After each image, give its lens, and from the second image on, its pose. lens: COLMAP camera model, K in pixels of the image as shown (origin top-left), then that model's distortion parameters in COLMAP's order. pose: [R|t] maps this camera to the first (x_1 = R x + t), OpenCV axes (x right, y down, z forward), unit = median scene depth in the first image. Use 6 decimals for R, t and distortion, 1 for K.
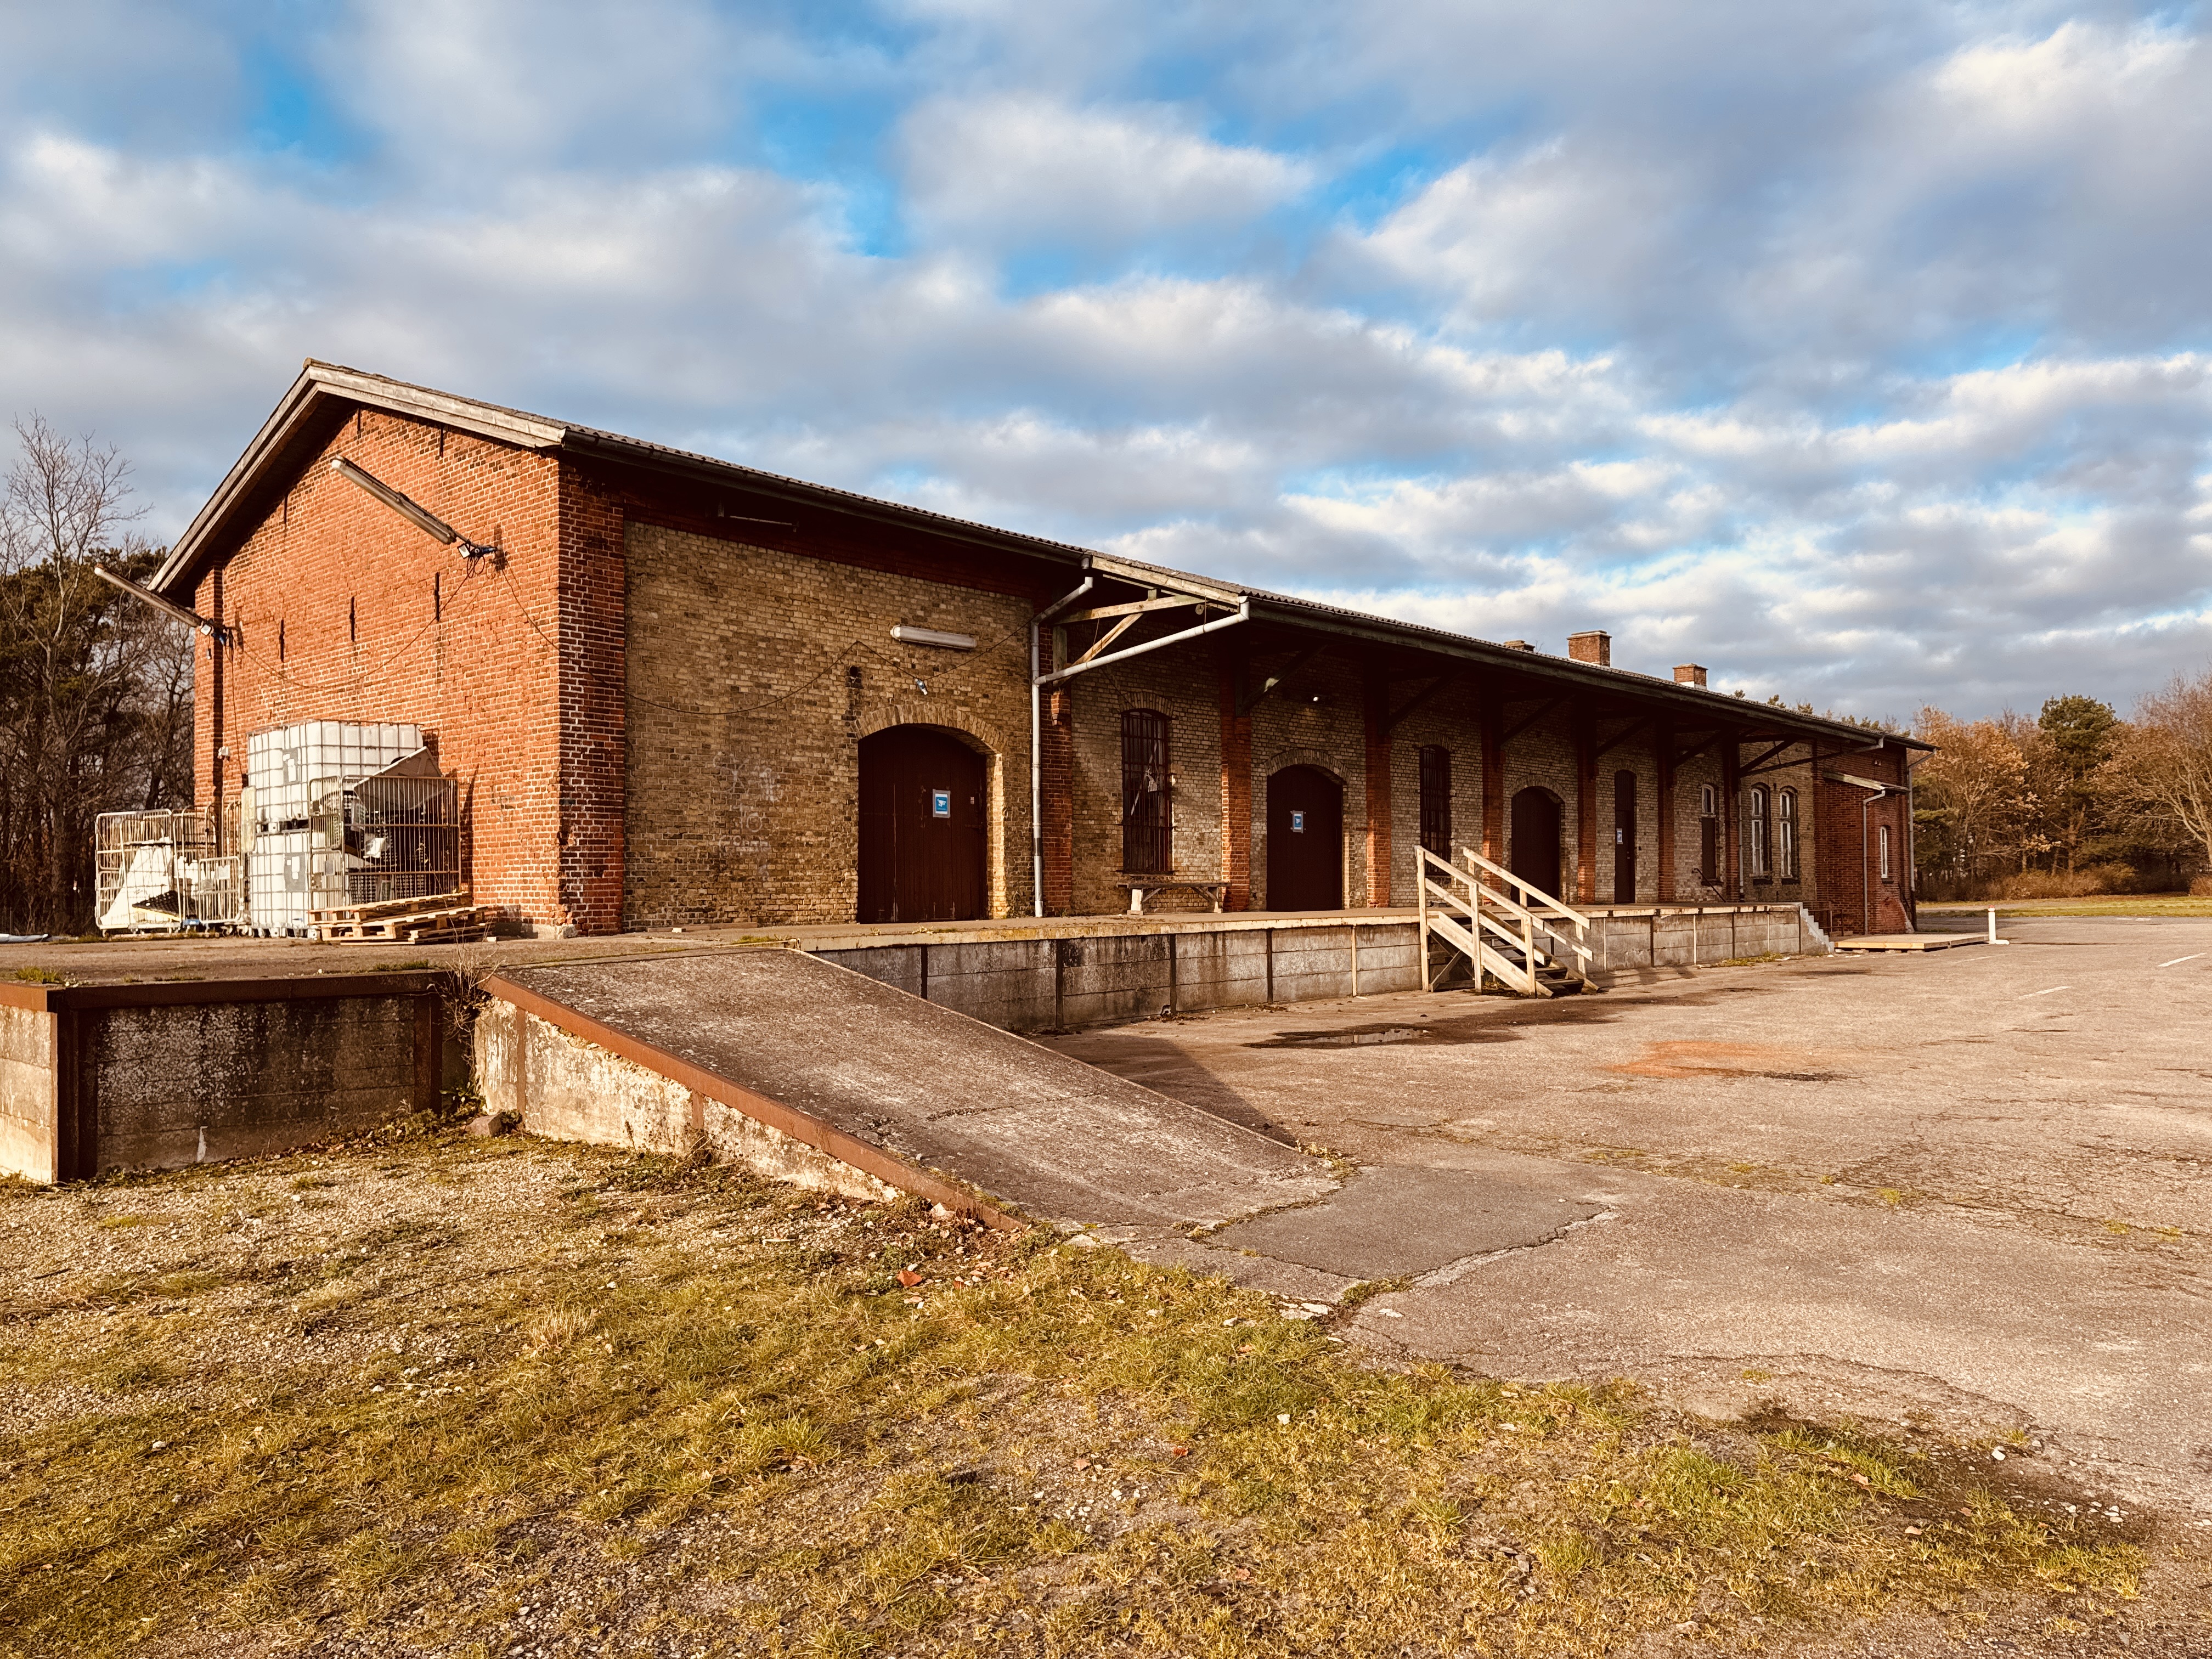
lens RADIAL K [[1549.7, 0, 1110.7], [0, 1549.7, 889.7], [0, 0, 1]] dist [0.016029, -0.005080]
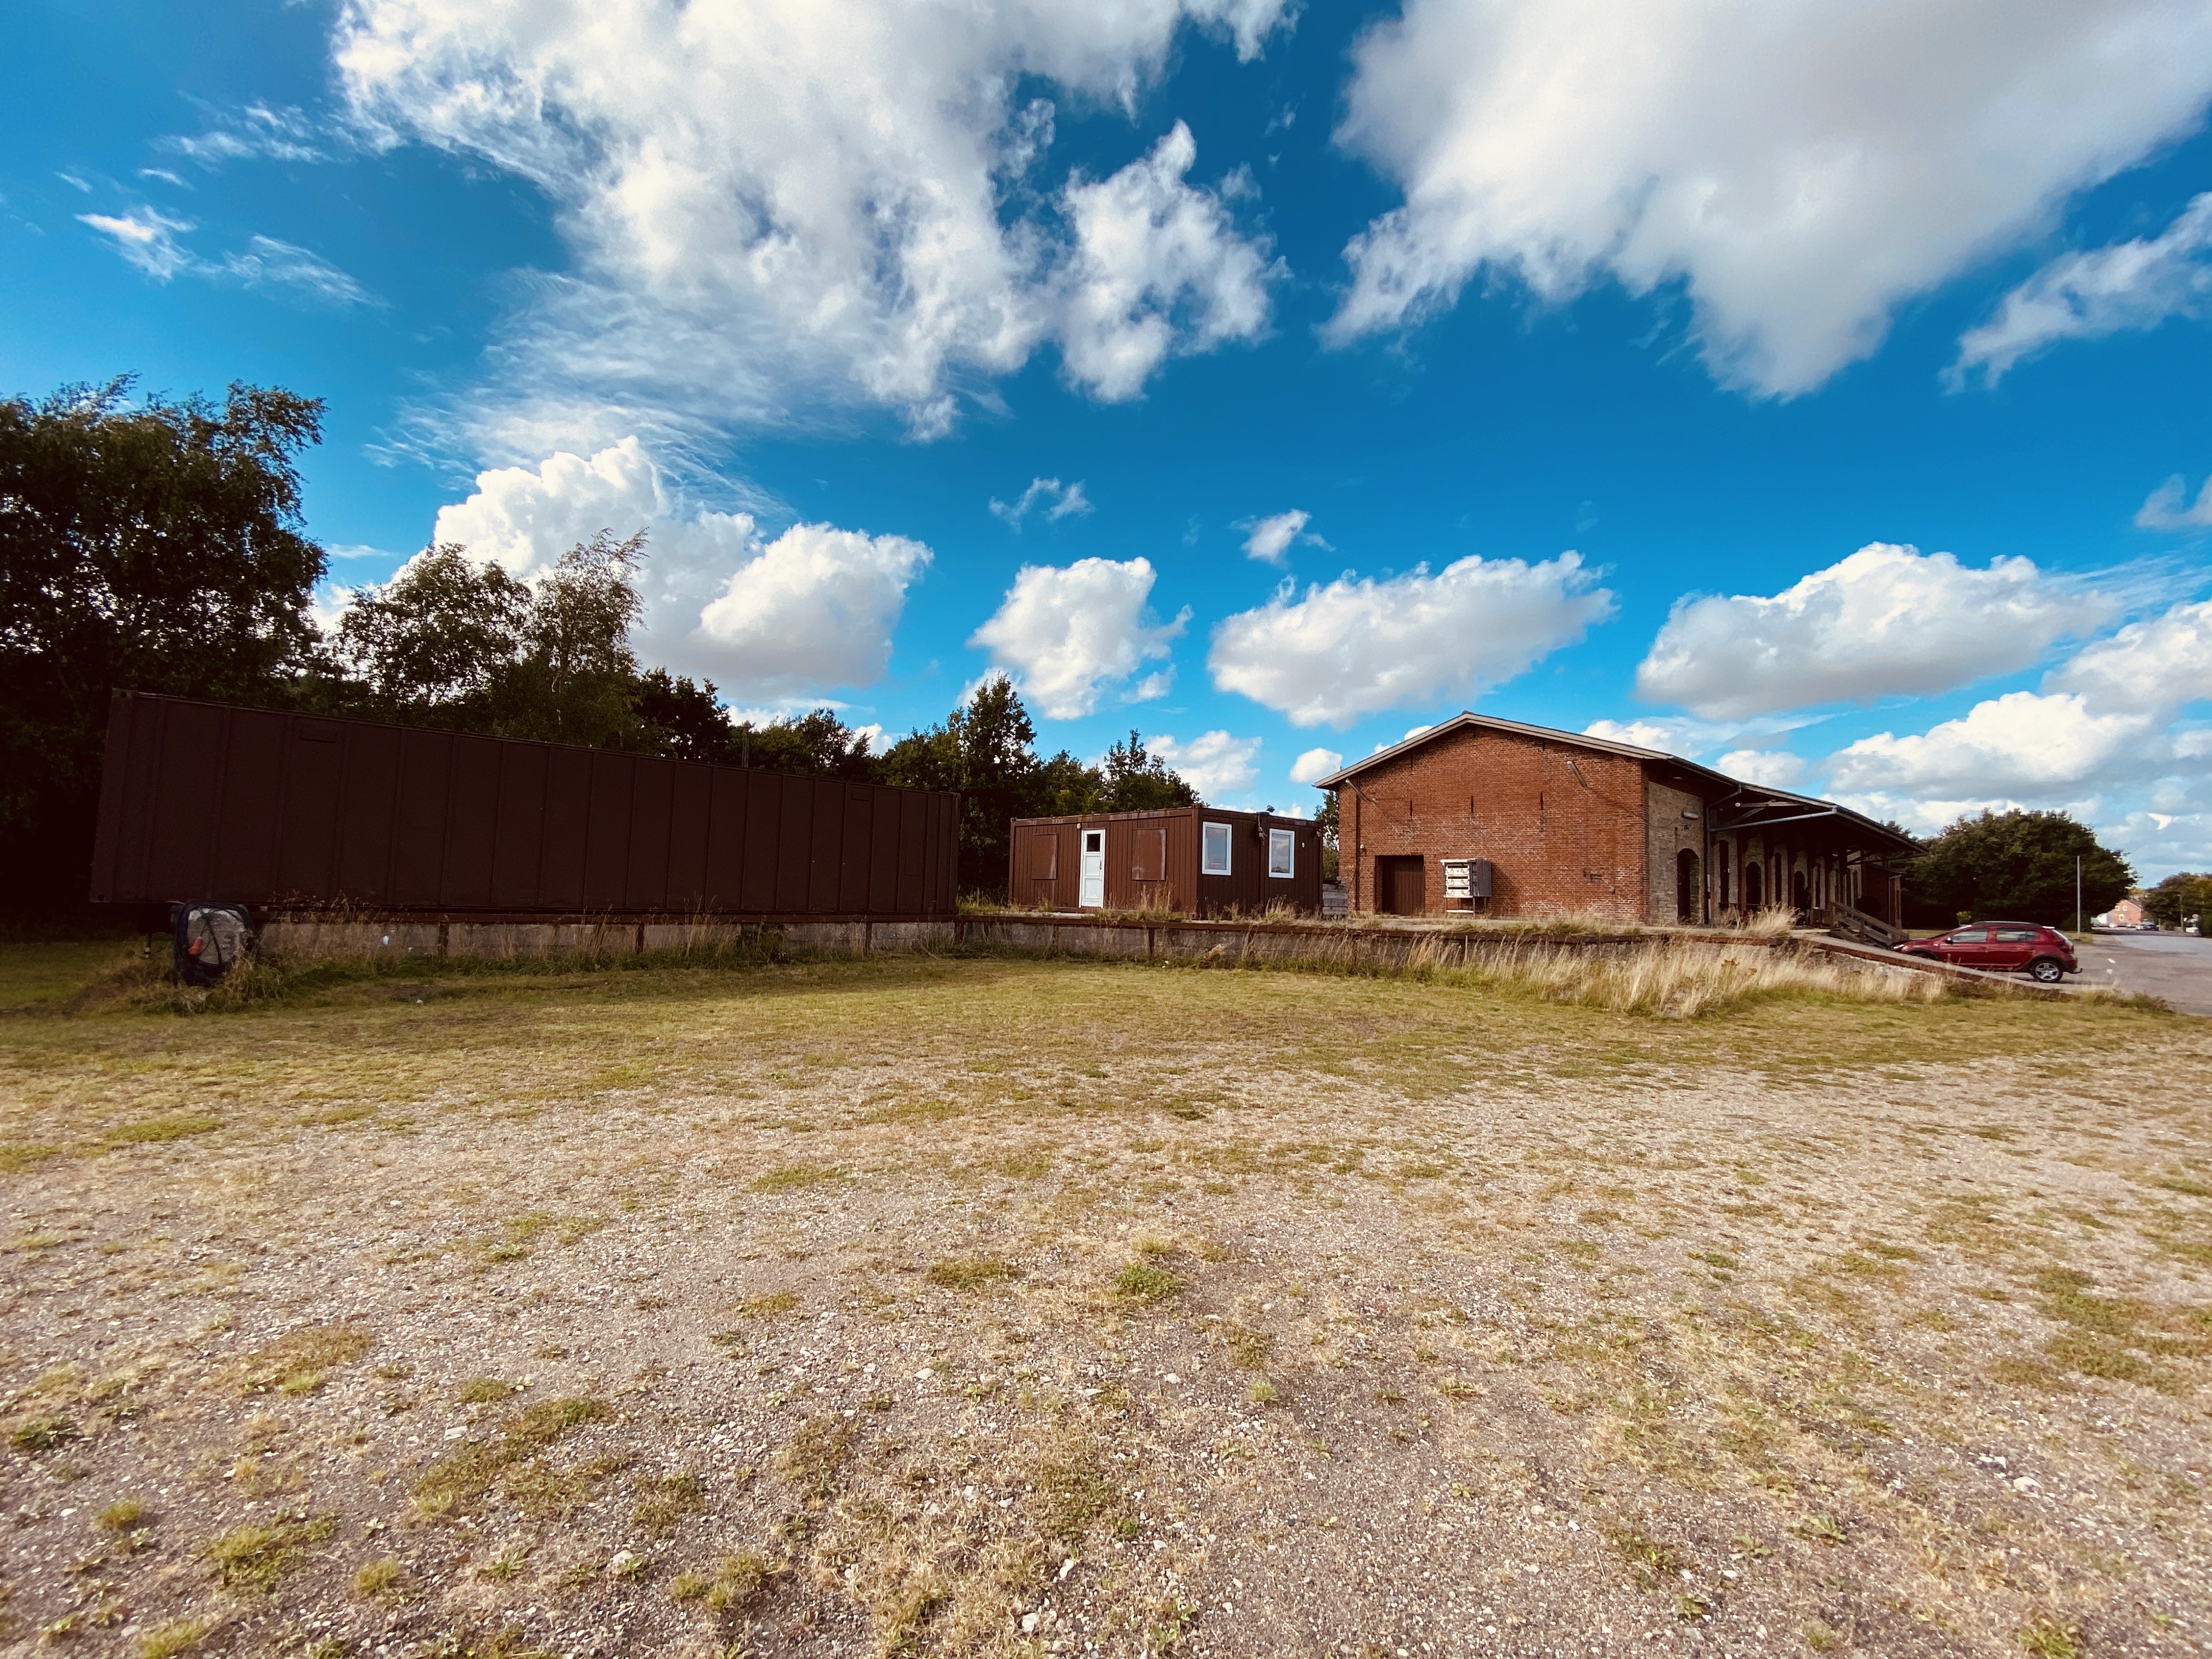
lens RADIAL K [[880.9, 0, 1103.5], [0, 880.9, 858.0], [0, 0, 1]] dist [0.000050, -0.000029]
pose [[0.996020, 0.033159, -0.082736, -0.478874], [-0.036365, 0.998633, -0.037544, 0.000737], [0.081378, 0.040404, 0.995864, -0.274998]]
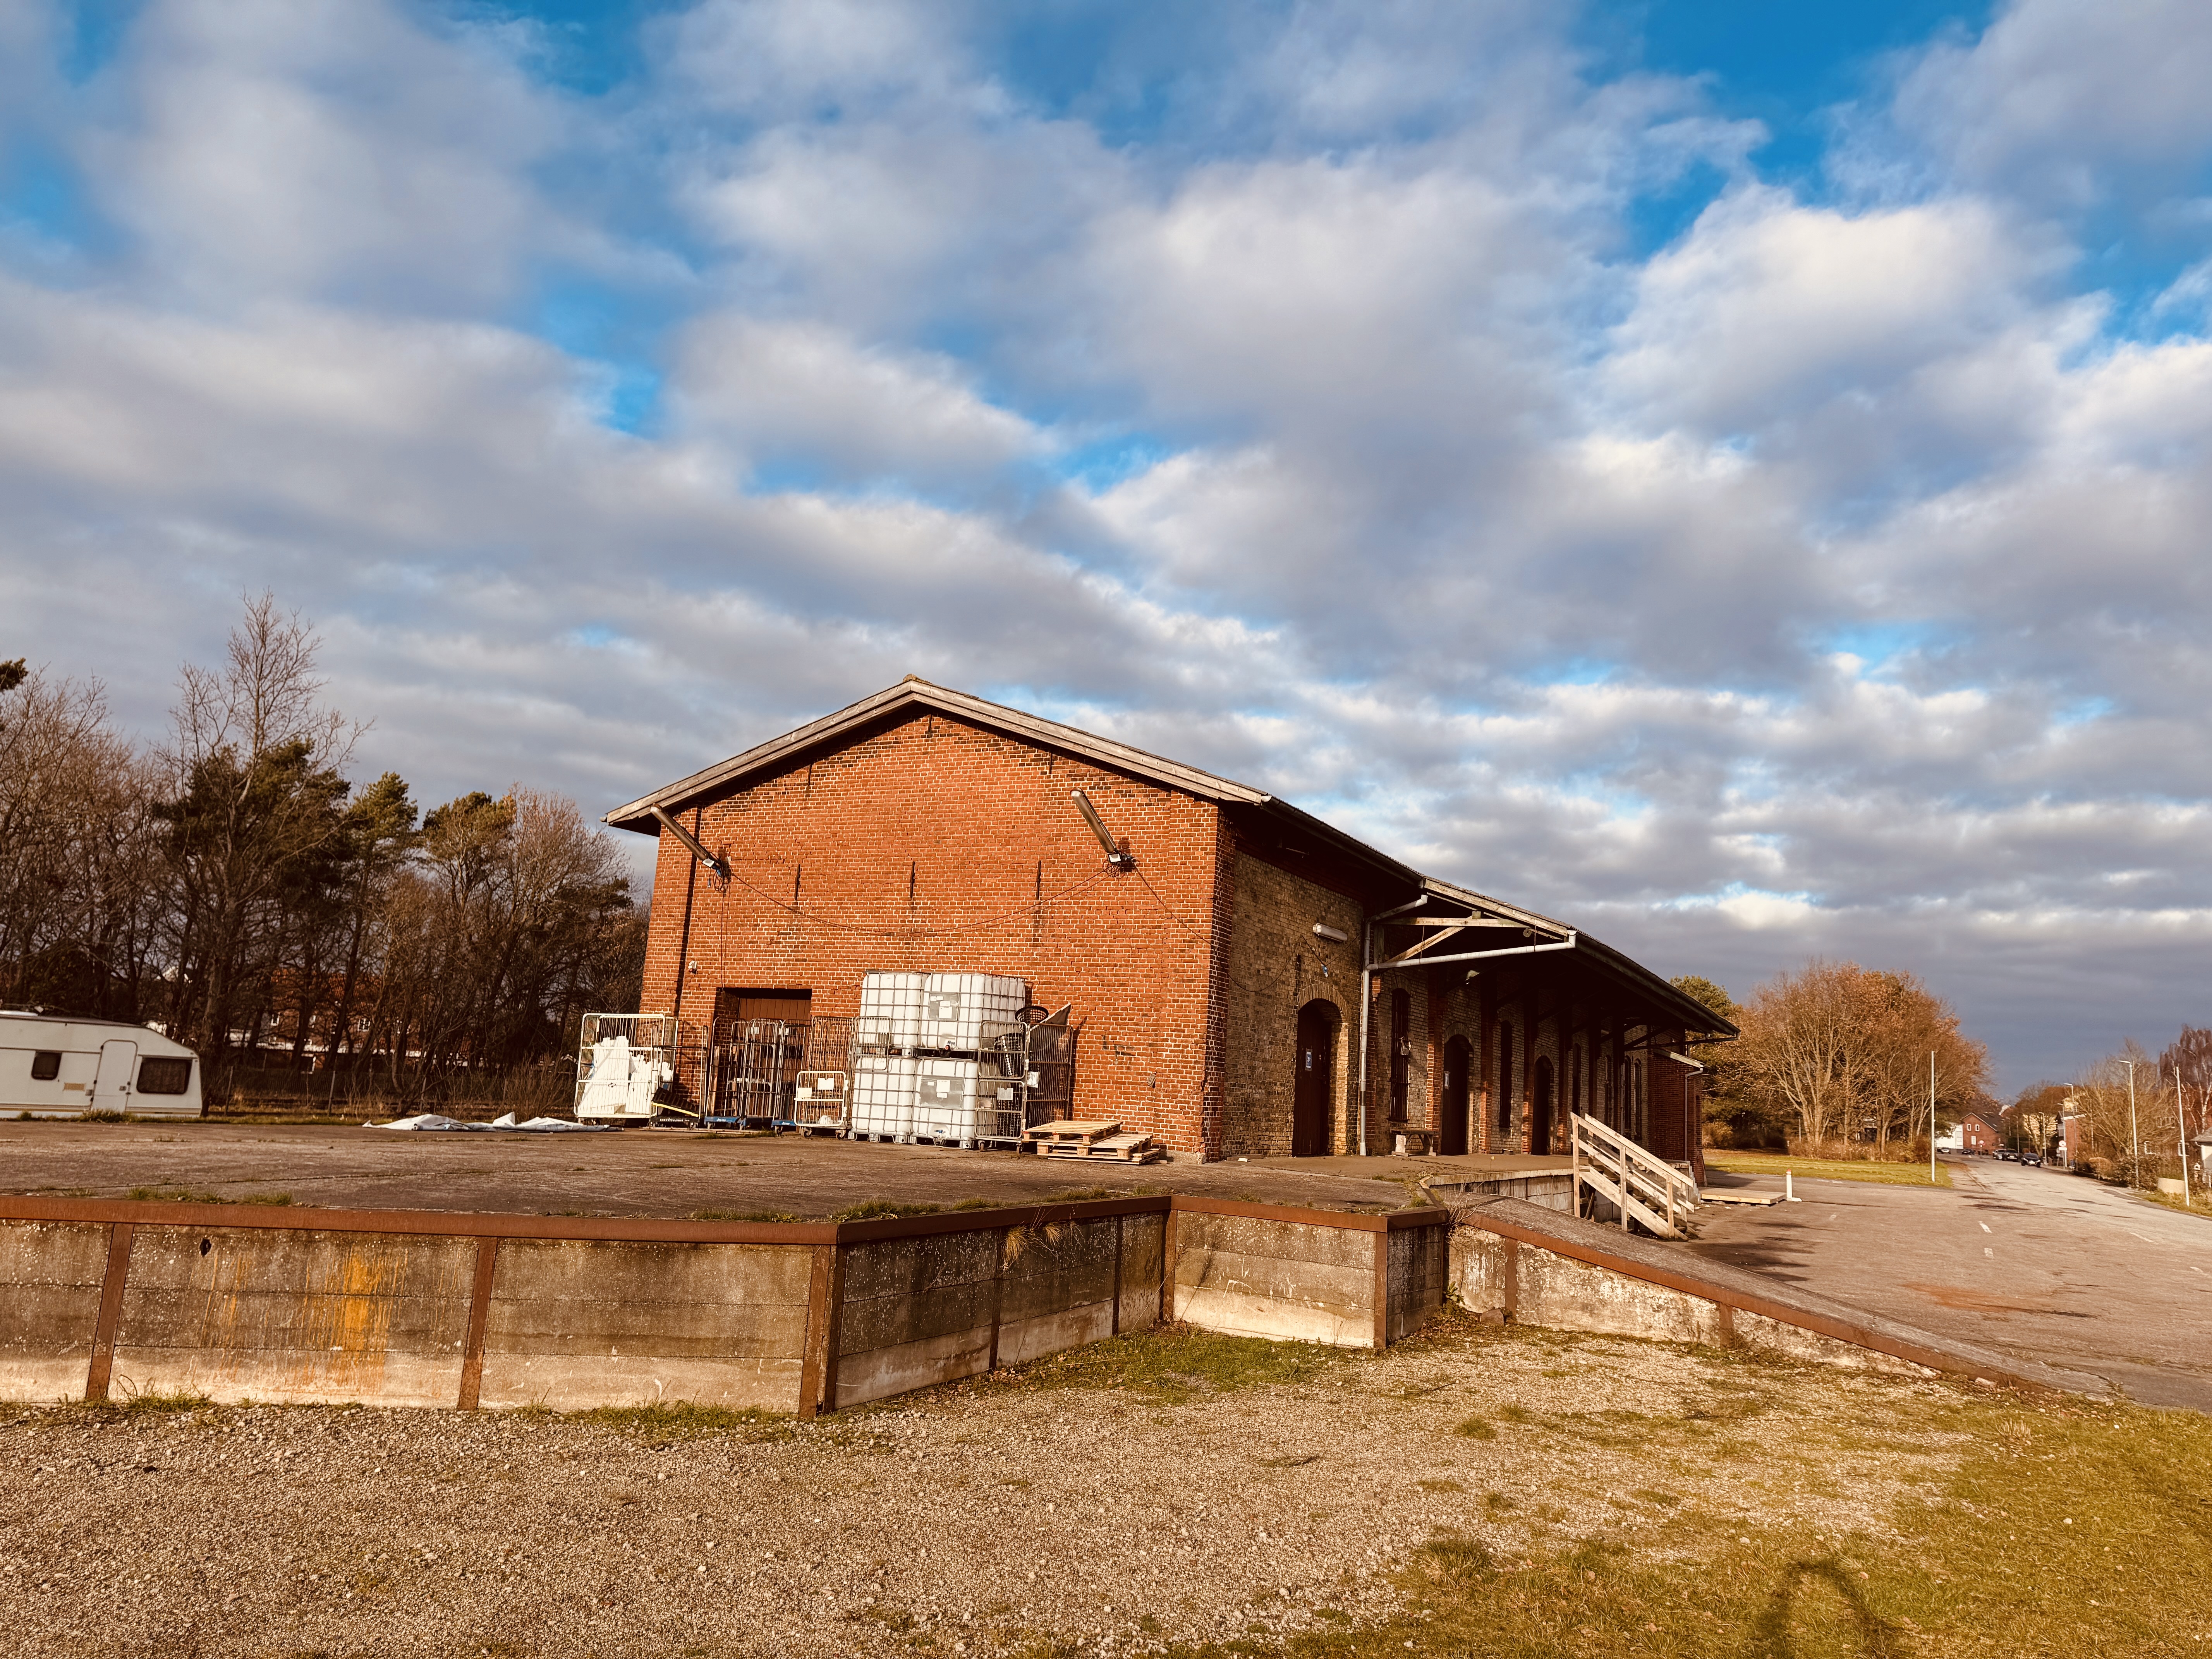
lens RADIAL K [[1566.8, 0, 1074.9], [0, 1566.8, 786.9], [0, 0, 1]] dist [0.152285, -0.001655]
pose [[0.959047, 0.113754, 0.259400, -0.334820], [-0.065726, 0.980190, -0.186838, -0.010212], [-0.275515, 0.162137, 0.947525, -0.108621]]
